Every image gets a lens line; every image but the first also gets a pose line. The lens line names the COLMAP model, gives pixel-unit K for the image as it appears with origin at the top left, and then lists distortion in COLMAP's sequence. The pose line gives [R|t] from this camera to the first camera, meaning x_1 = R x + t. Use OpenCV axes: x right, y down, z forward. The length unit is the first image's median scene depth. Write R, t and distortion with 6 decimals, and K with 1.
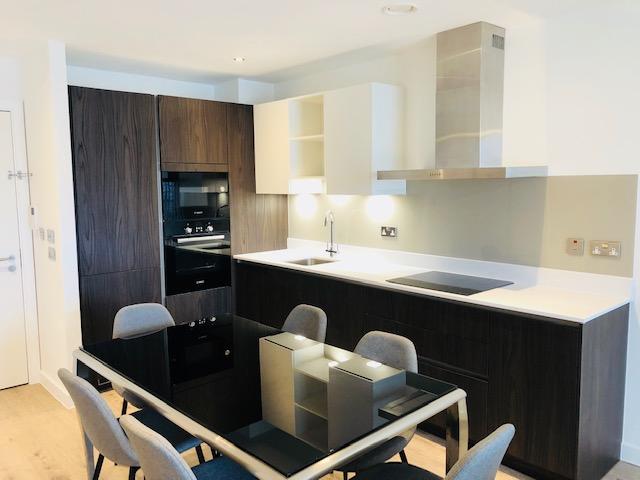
lens RADIAL K [[532.0, 0, 319.1], [0, 532.0, 234.1], [0, 0, 1]] dist [0.028167, -0.031464]
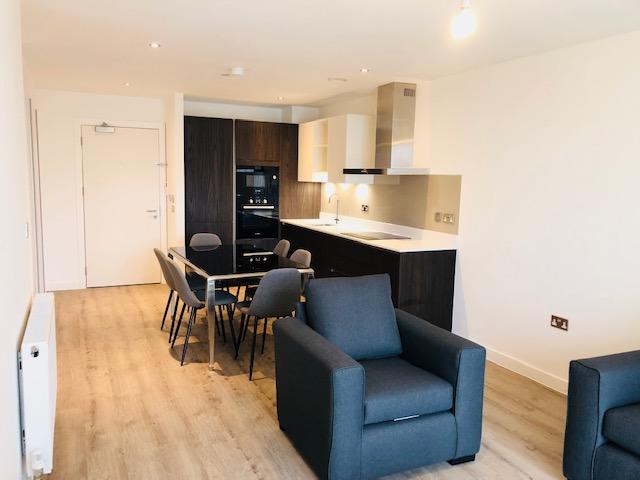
lens RADIAL K [[532.0, 0, 320.3], [0, 532.0, 243.7], [0, 0, 1]] dist [0.028167, -0.031464]
pose [[0.954300, 0.072707, -0.289872, 0.447874], [-0.065773, 0.997269, 0.033607, 0.054467], [0.291524, -0.013005, 0.956475, -0.514457]]
